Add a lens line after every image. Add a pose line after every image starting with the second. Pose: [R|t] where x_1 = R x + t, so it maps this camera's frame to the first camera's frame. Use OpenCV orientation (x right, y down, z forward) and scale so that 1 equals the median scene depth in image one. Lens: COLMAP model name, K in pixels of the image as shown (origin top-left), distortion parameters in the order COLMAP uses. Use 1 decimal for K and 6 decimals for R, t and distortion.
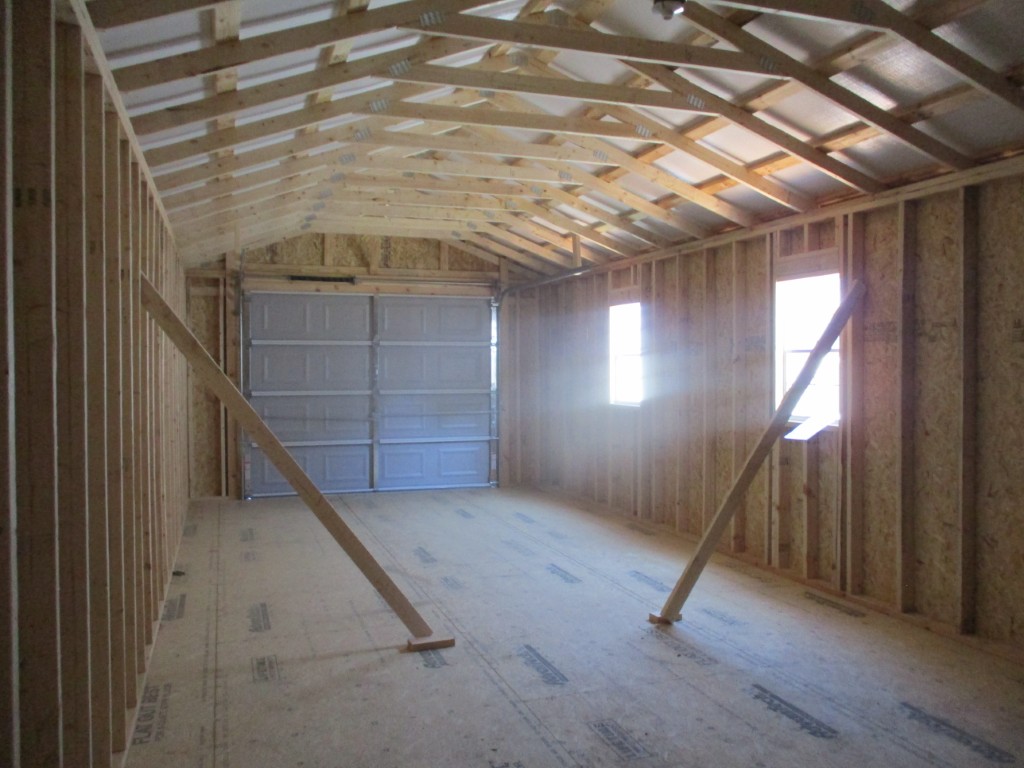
lens RADIAL K [[944.7, 0, 512.0], [0, 944.7, 384.0], [0, 0, 1]] dist [-0.020658, 0.015942]
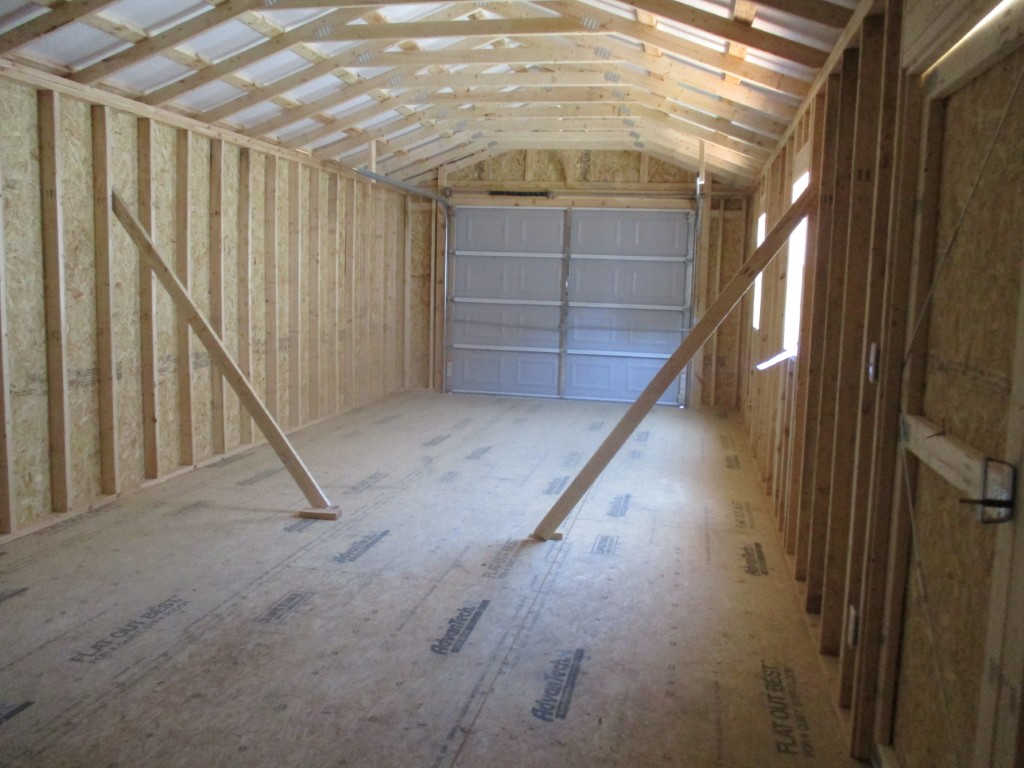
lens RADIAL K [[944.7, 0, 512.0], [0, 944.7, 384.0], [0, 0, 1]] dist [-0.020658, 0.015942]
pose [[0.834414, 0.088260, -0.544025, 0.603677], [-0.042968, 0.994507, 0.095440, 0.000240], [0.549461, -0.056261, 0.833623, 0.158588]]
